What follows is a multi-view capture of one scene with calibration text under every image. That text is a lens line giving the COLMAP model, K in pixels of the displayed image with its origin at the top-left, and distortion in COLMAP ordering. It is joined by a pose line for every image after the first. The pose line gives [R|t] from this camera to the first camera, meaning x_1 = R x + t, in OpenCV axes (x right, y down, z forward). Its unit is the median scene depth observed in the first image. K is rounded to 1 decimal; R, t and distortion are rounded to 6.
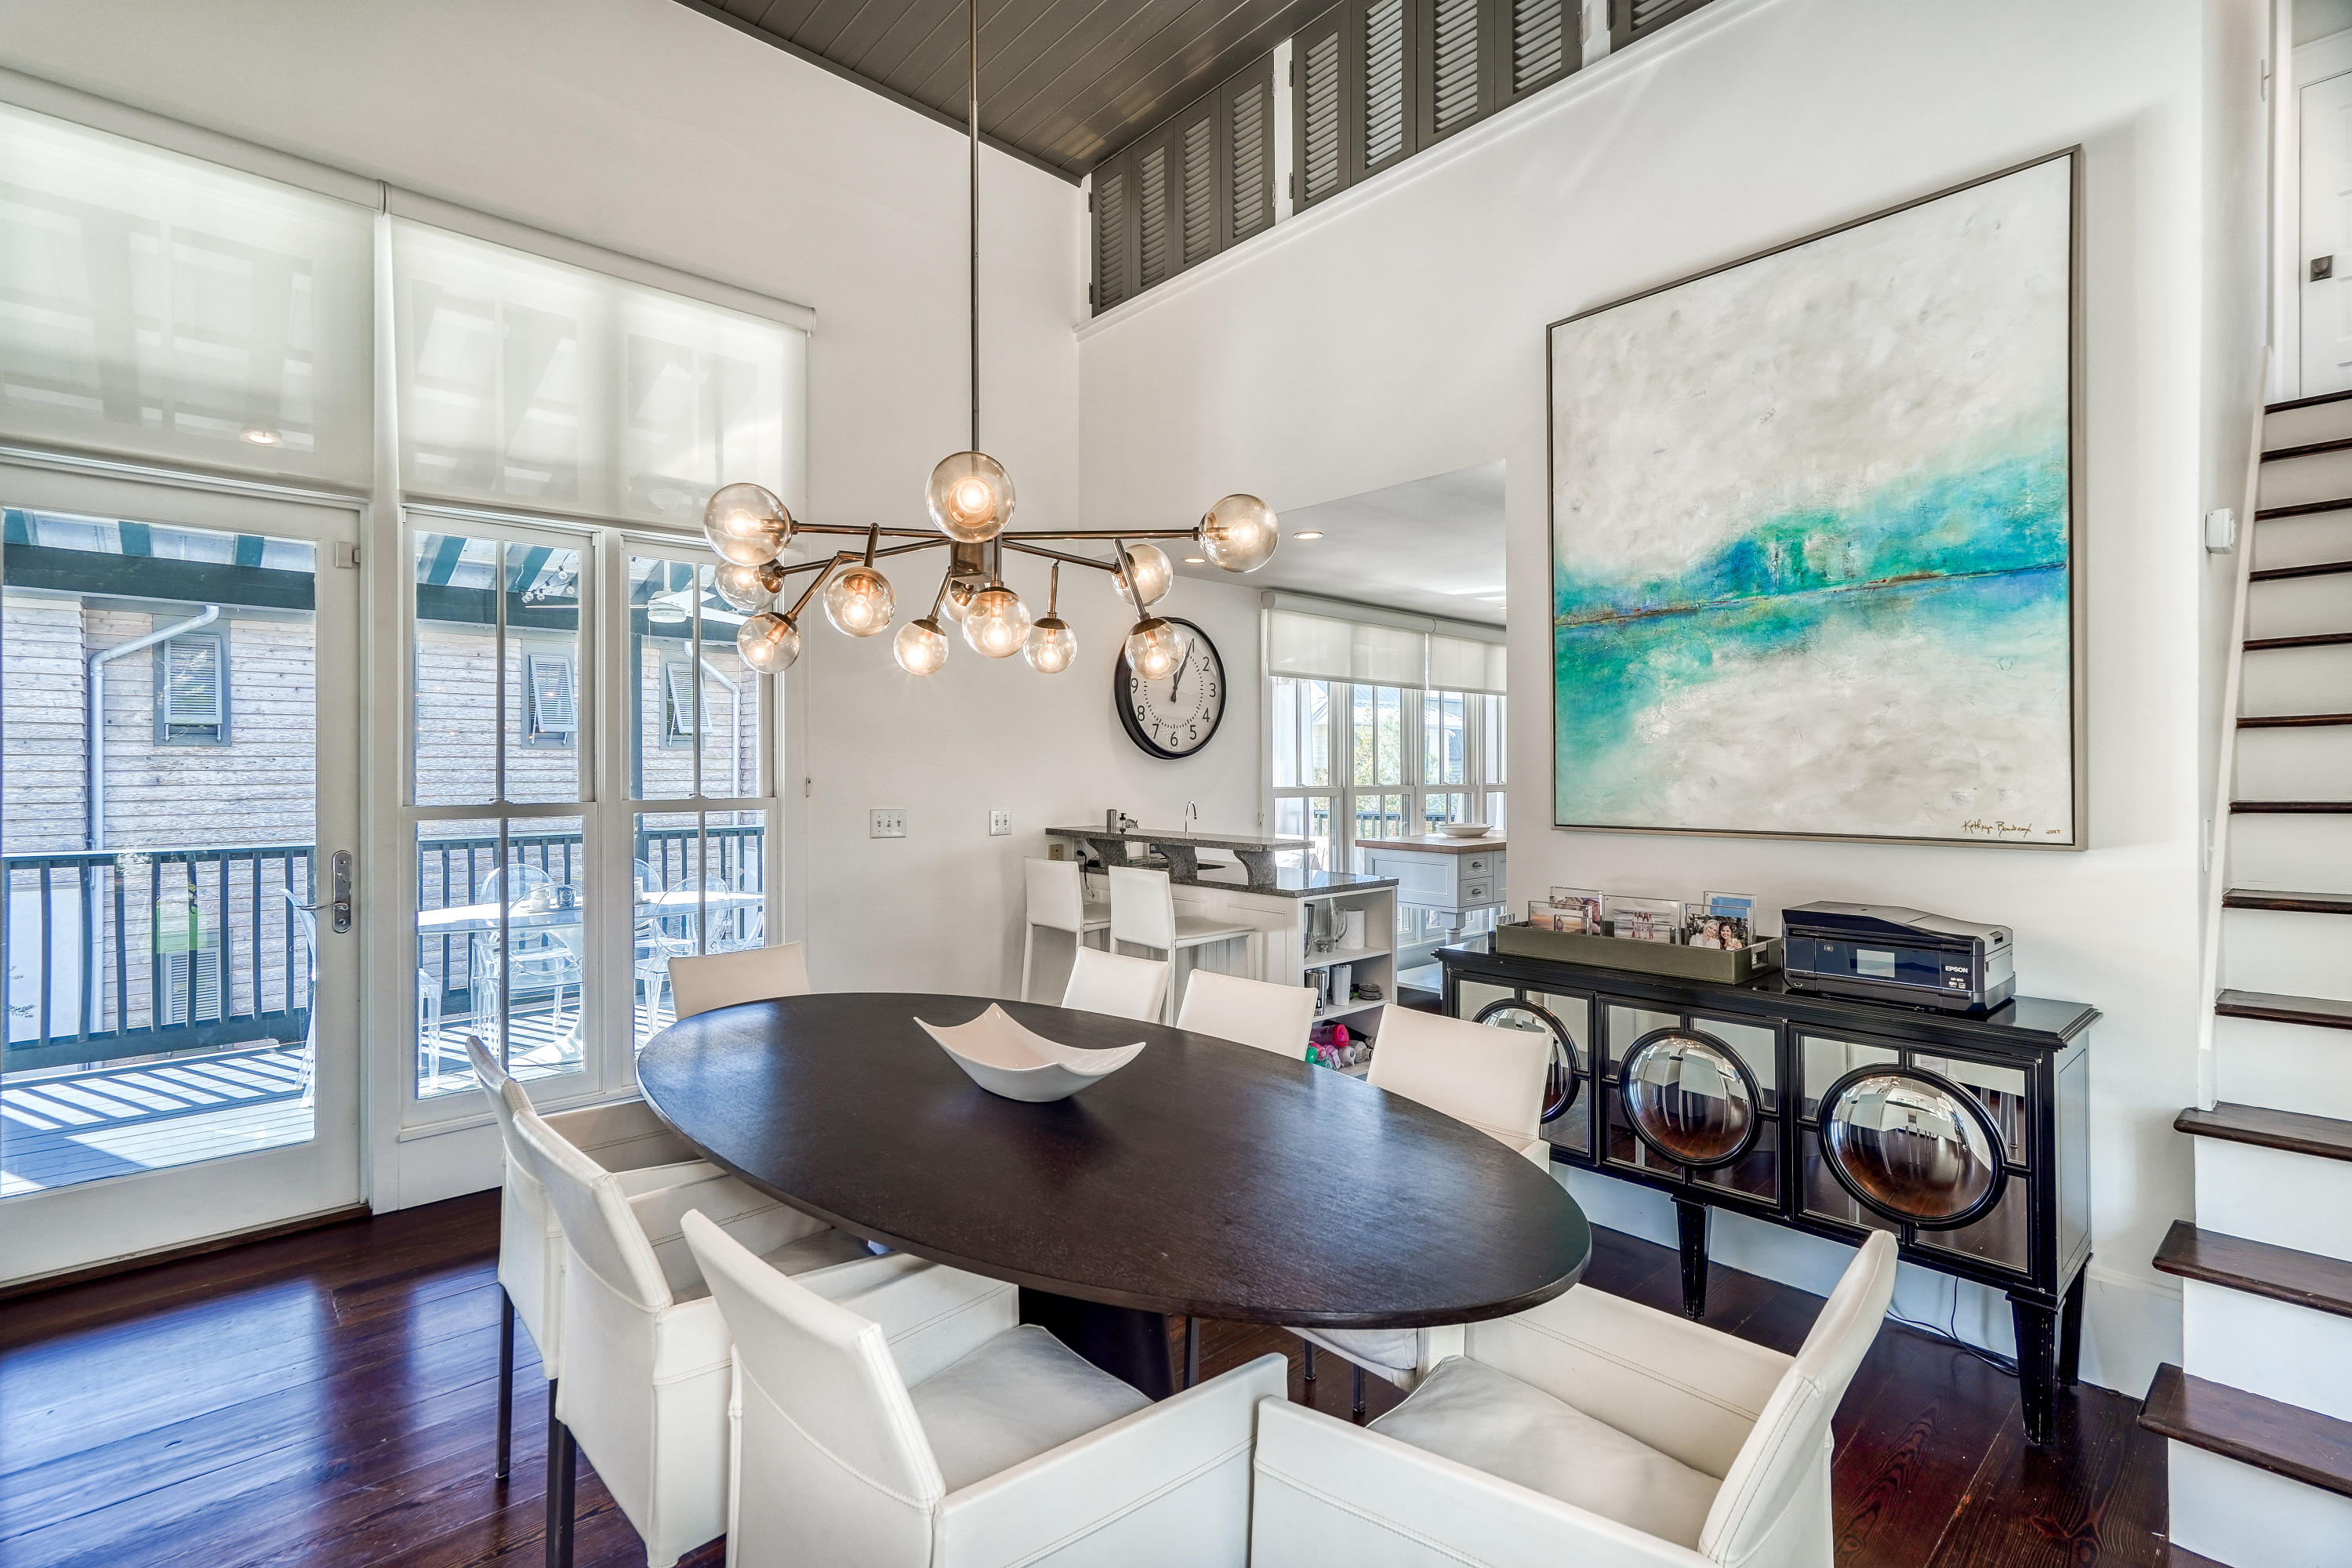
lens RADIAL K [[1089.2, 0, 1174.4], [0, 1089.2, 772.9], [0, 0, 1]] dist [0.002329, 0.000925]
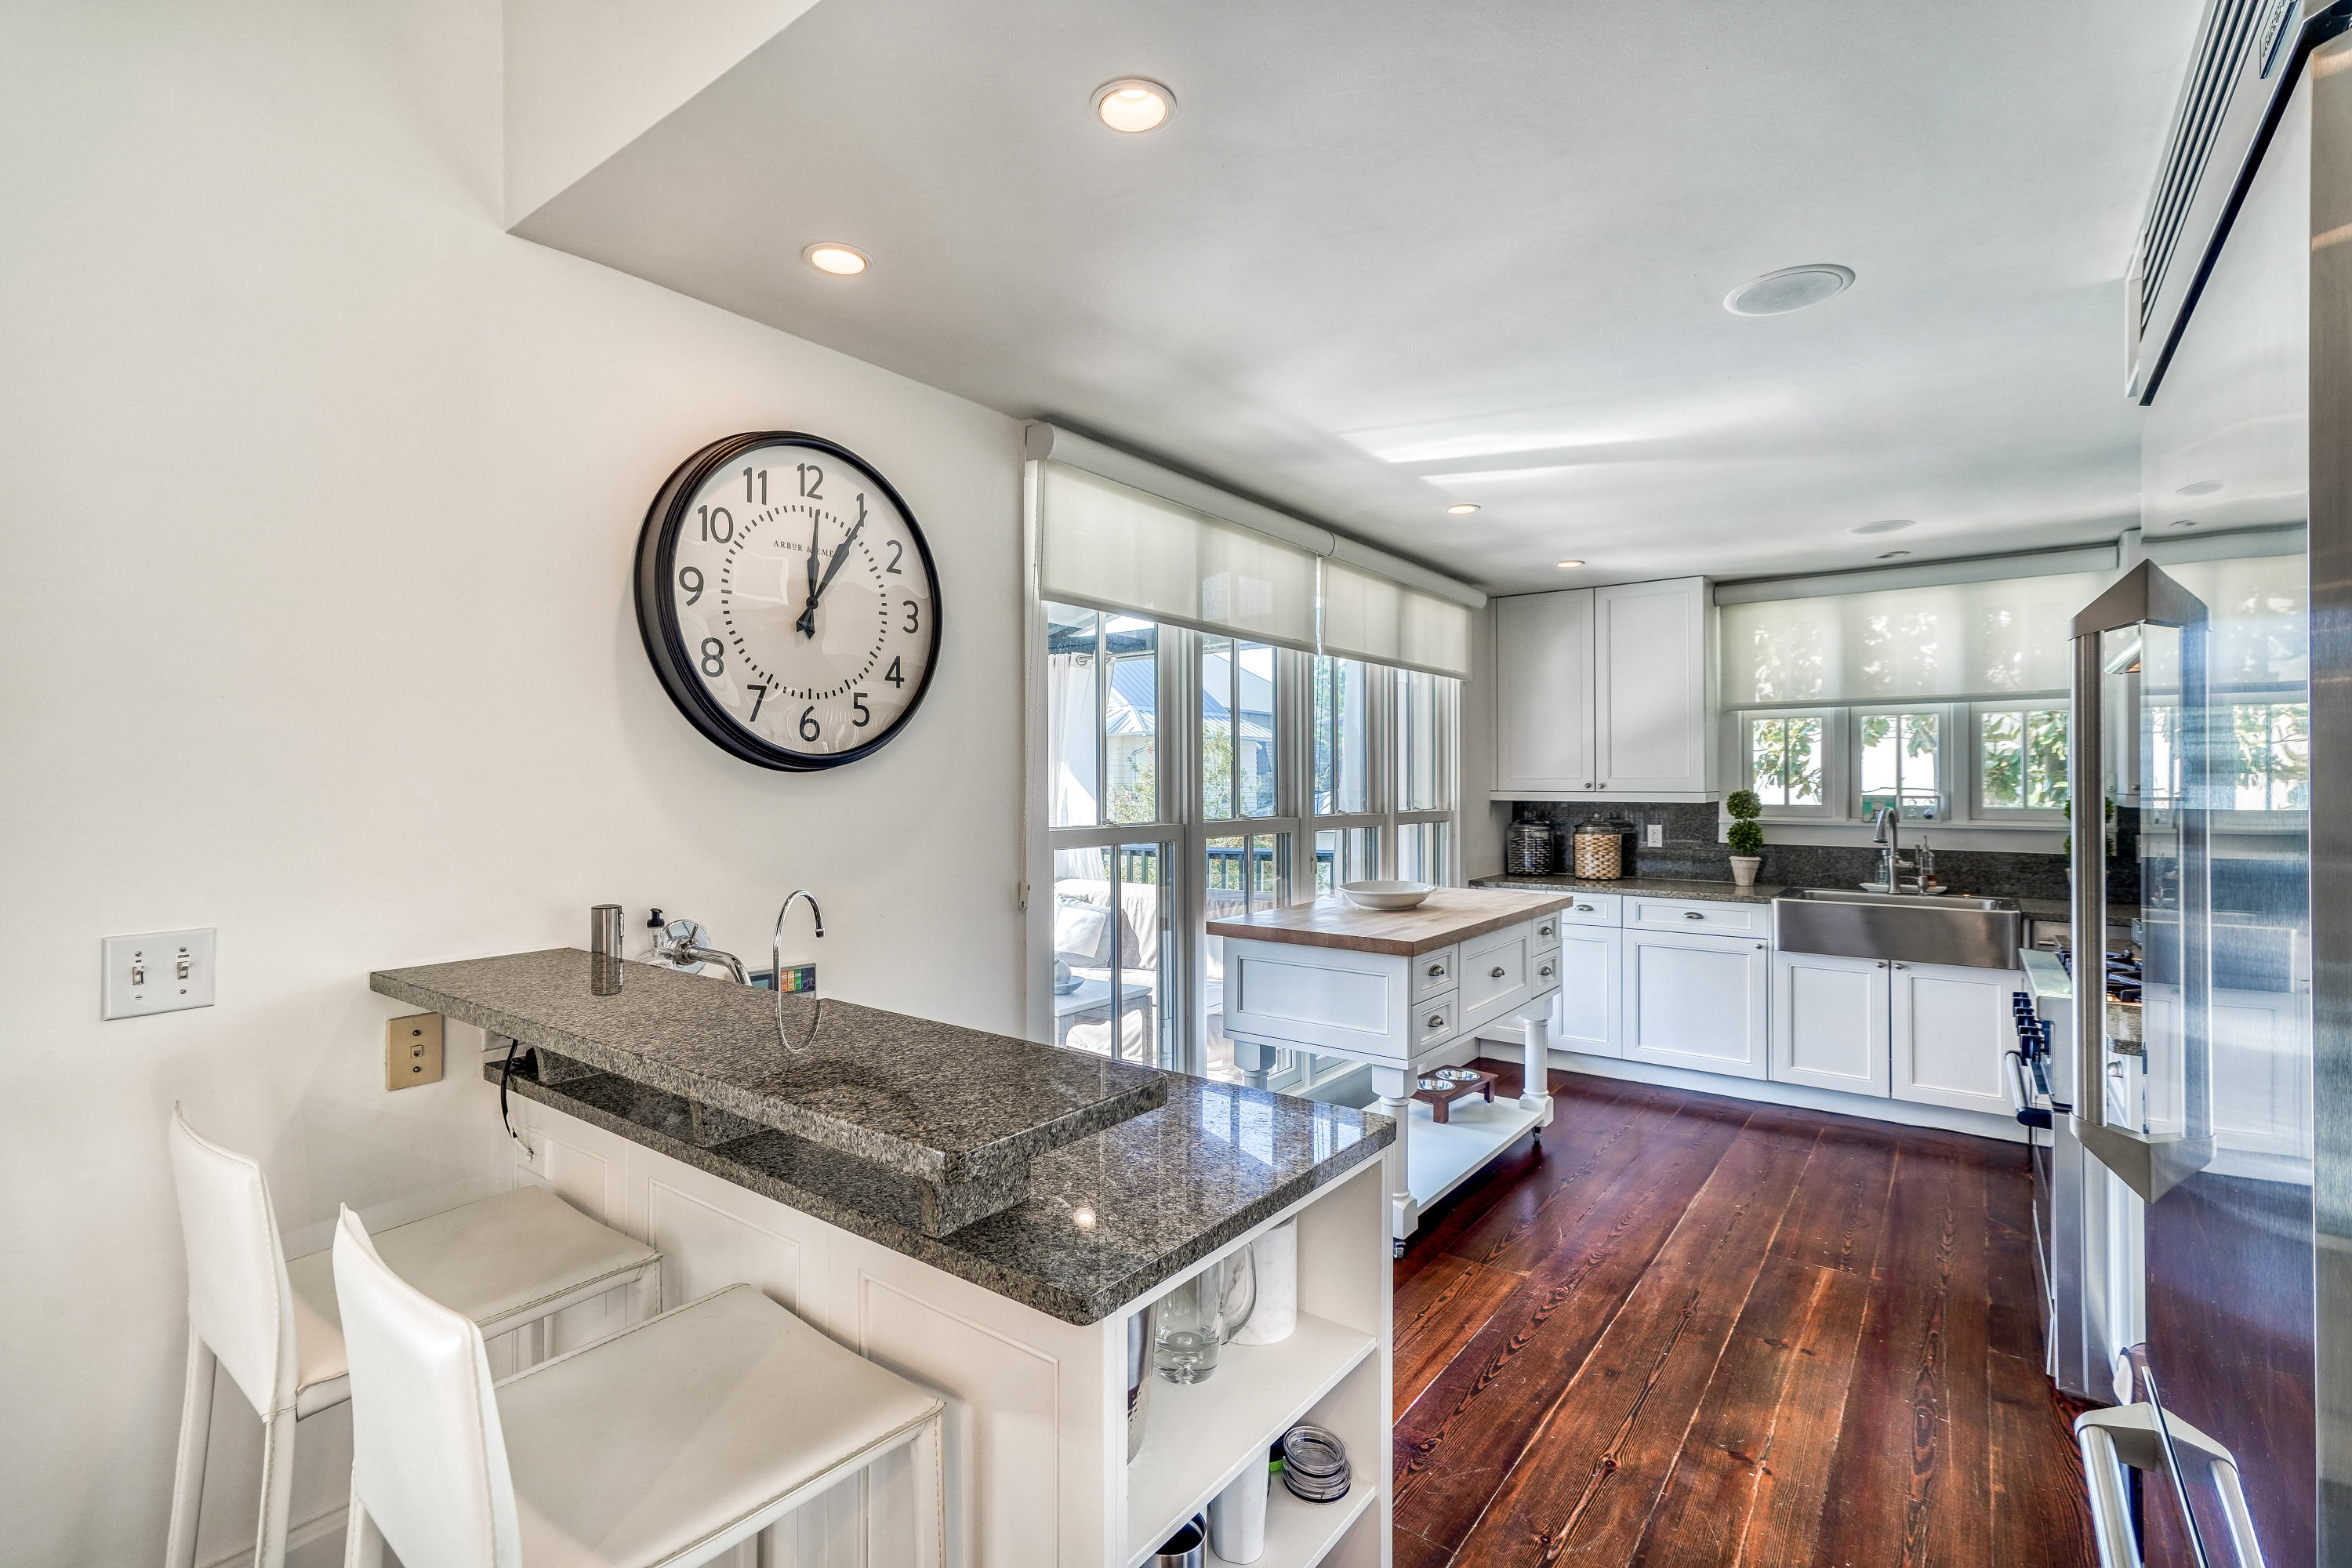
lens RADIAL K [[1089.2, 0, 1186.4], [0, 1089.2, 780.1], [0, 0, 1]] dist [0.002329, 0.000925]
pose [[0.980579, 0.000051, 0.196124, 0.108644], [0.000904, 0.999988, -0.004780, -0.012695], [-0.196122, 0.004865, 0.980568, 1.006378]]
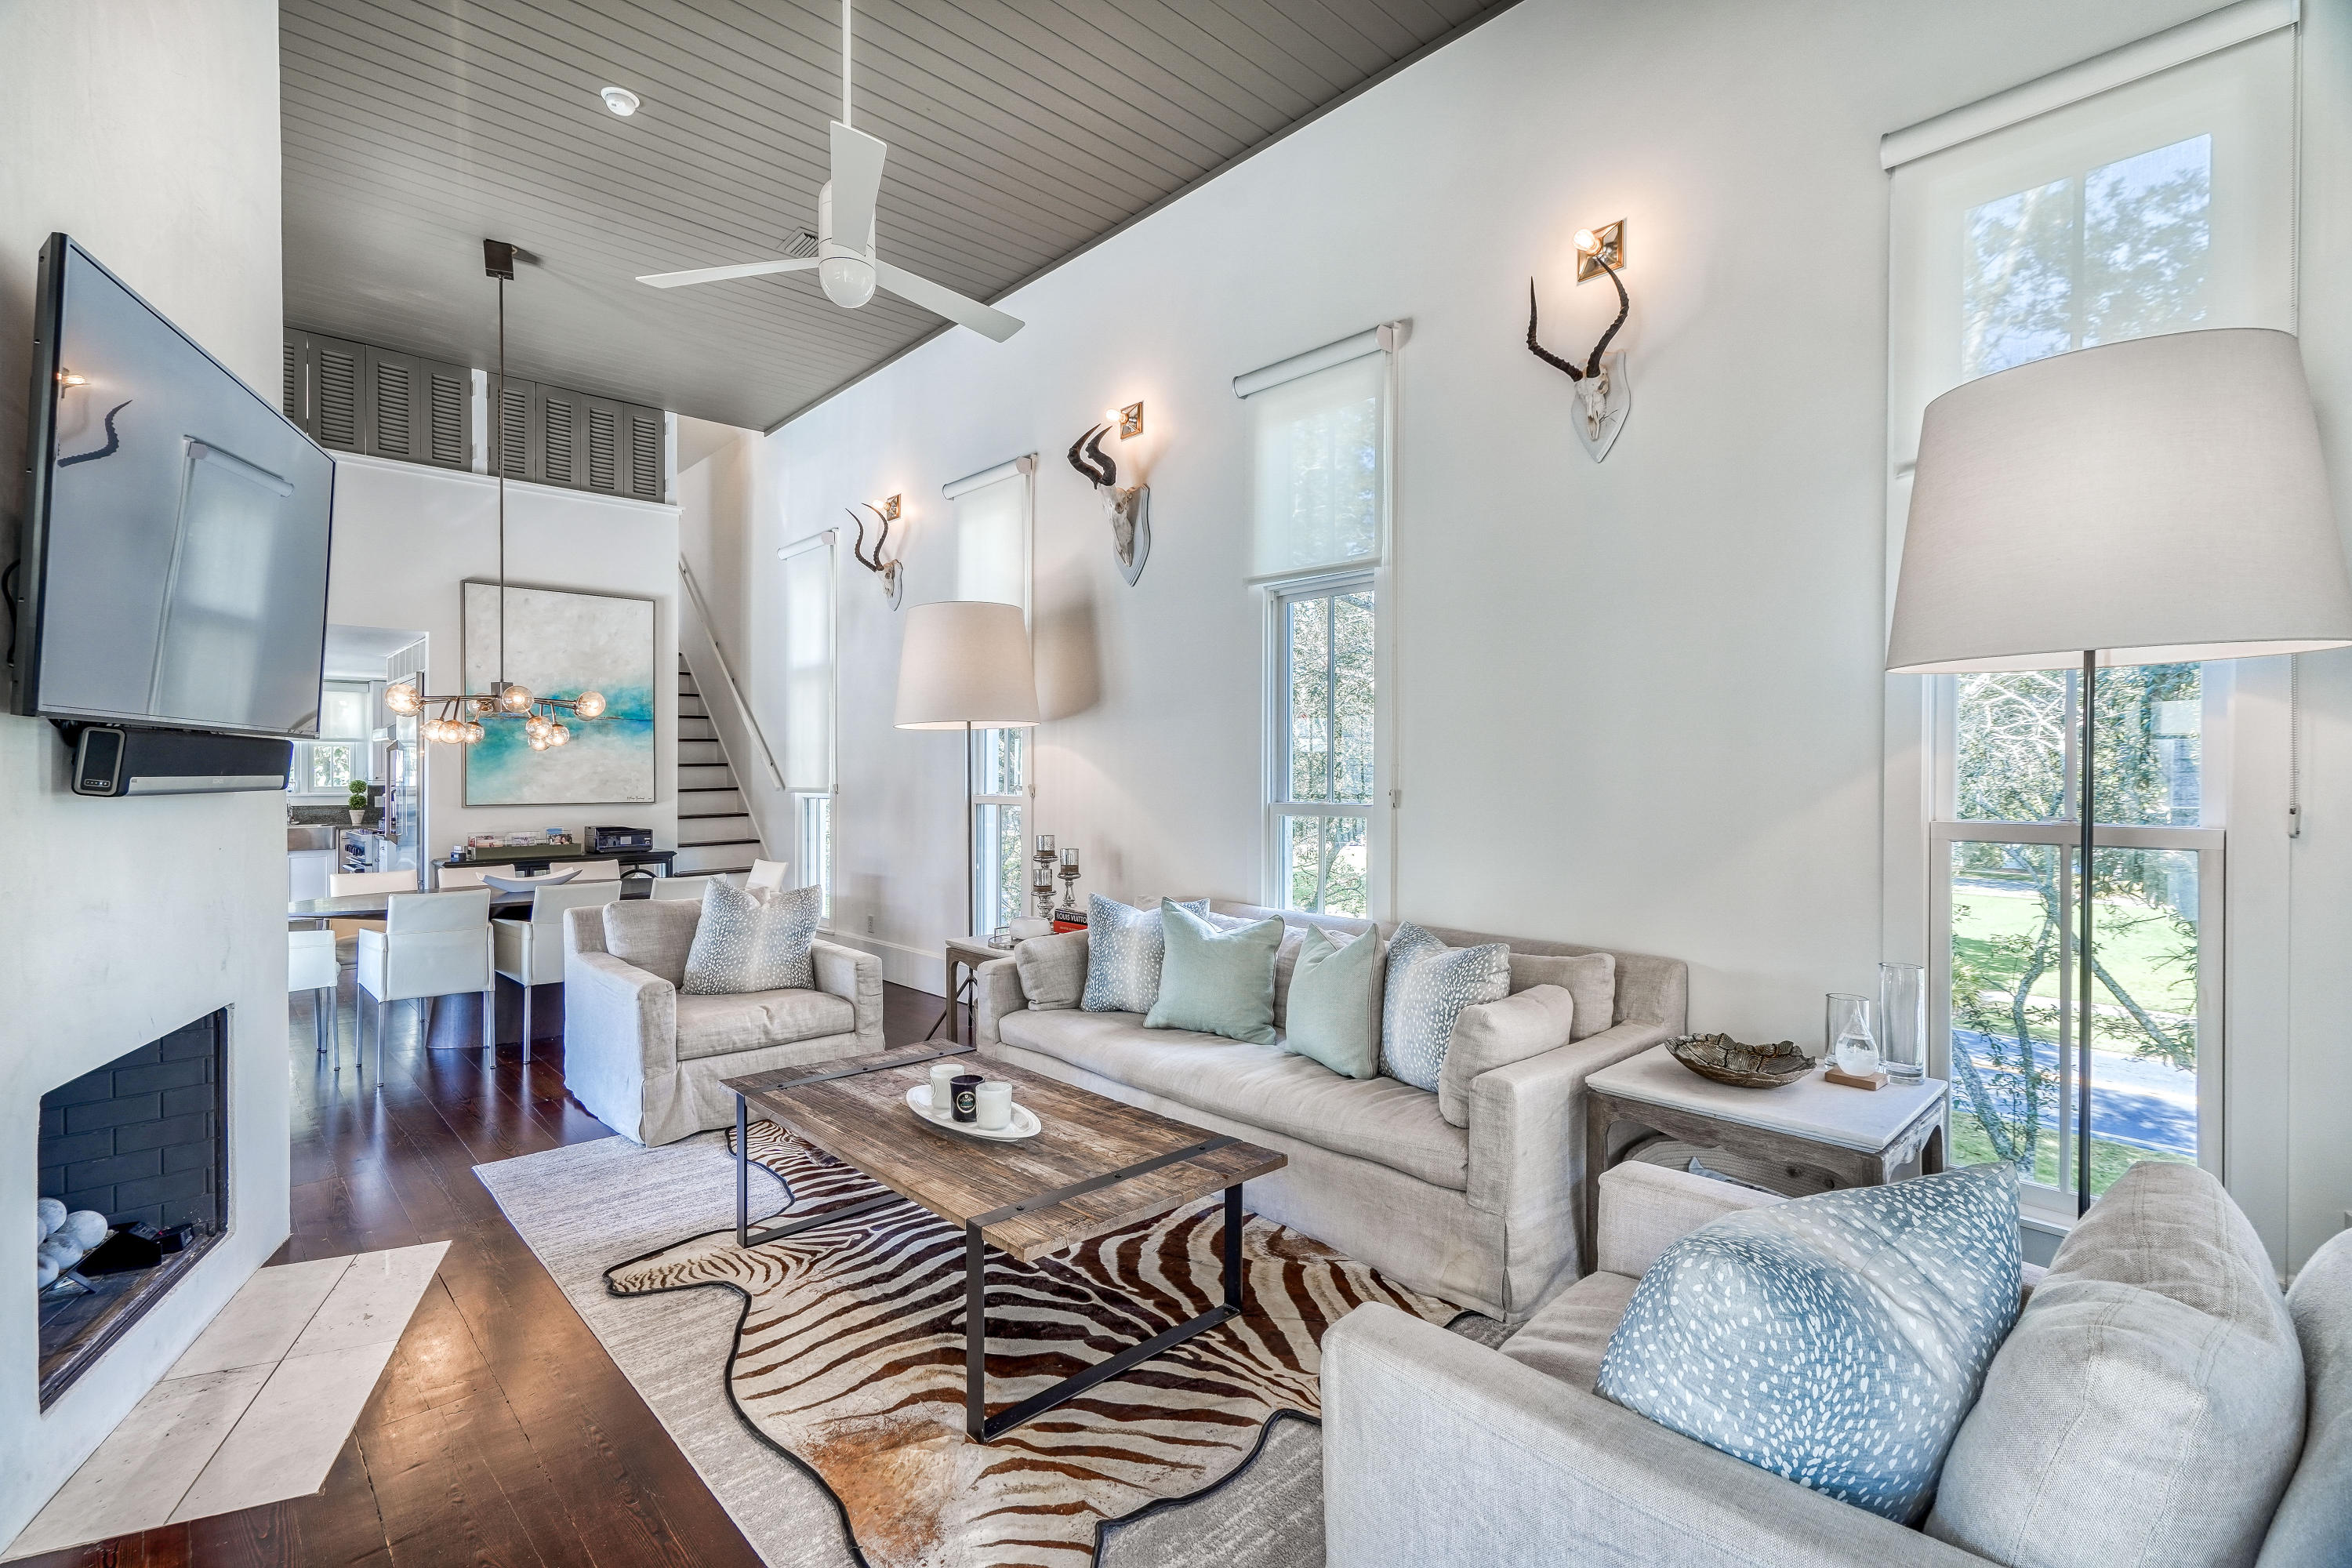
lens RADIAL K [[1089.2, 0, 1114.4], [0, 1089.2, 779.3], [0, 0, 1]] dist [0.002329, 0.000925]
pose [[0.027901, -0.001801, 0.999609, -1.979065], [-0.001150, 0.999998, 0.001834, -0.011699], [-0.999610, -0.001200, 0.027899, -0.417686]]
